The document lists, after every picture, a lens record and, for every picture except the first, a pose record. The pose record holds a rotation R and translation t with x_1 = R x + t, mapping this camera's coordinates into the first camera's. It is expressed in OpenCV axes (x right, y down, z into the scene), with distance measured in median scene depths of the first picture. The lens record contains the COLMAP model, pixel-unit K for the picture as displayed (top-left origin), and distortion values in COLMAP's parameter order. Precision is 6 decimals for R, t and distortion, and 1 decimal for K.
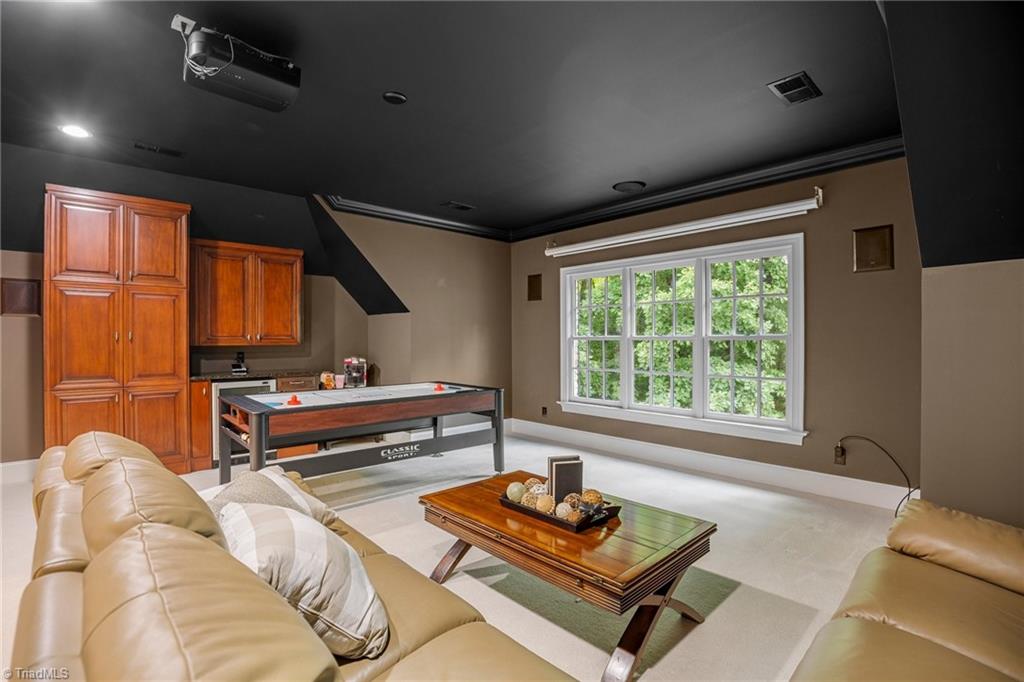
lens RADIAL K [[470.6, 0, 512.3], [0, 470.6, 339.5], [0, 0, 1]] dist [-0.010584, -0.000095]
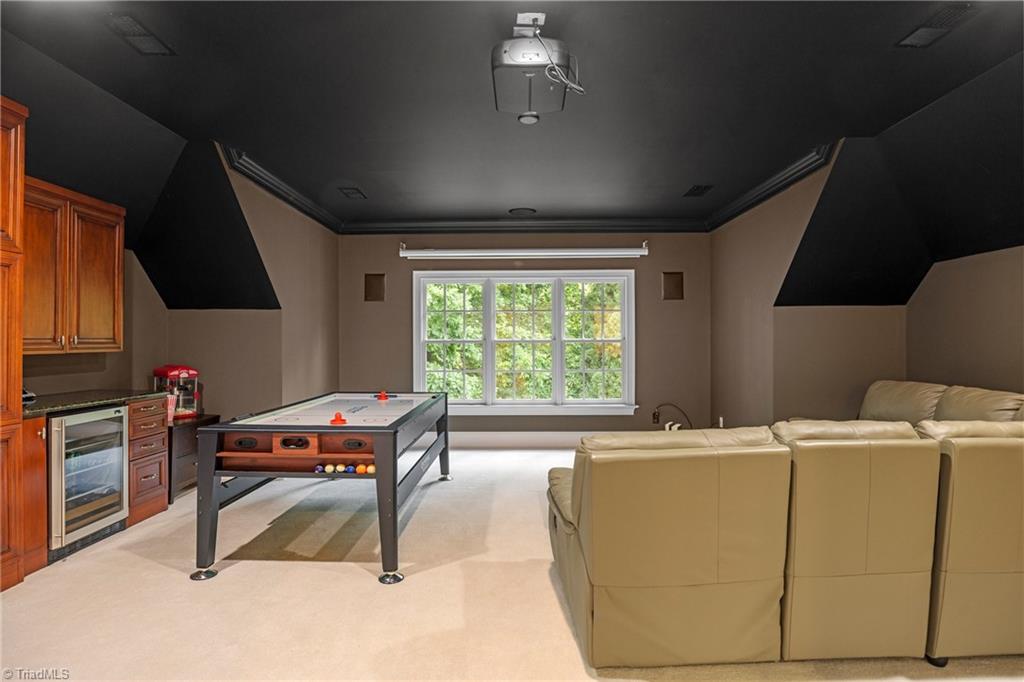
lens RADIAL K [[516.2, 0, 513.2], [0, 516.2, 339.7], [0, 0, 1]] dist [0.004830, 0.000707]
pose [[0.694341, 0.002170, 0.719643, -0.600137], [0.002291, 0.999984, -0.005225, -0.000798], [-0.719642, 0.005277, 0.694325, 0.110409]]
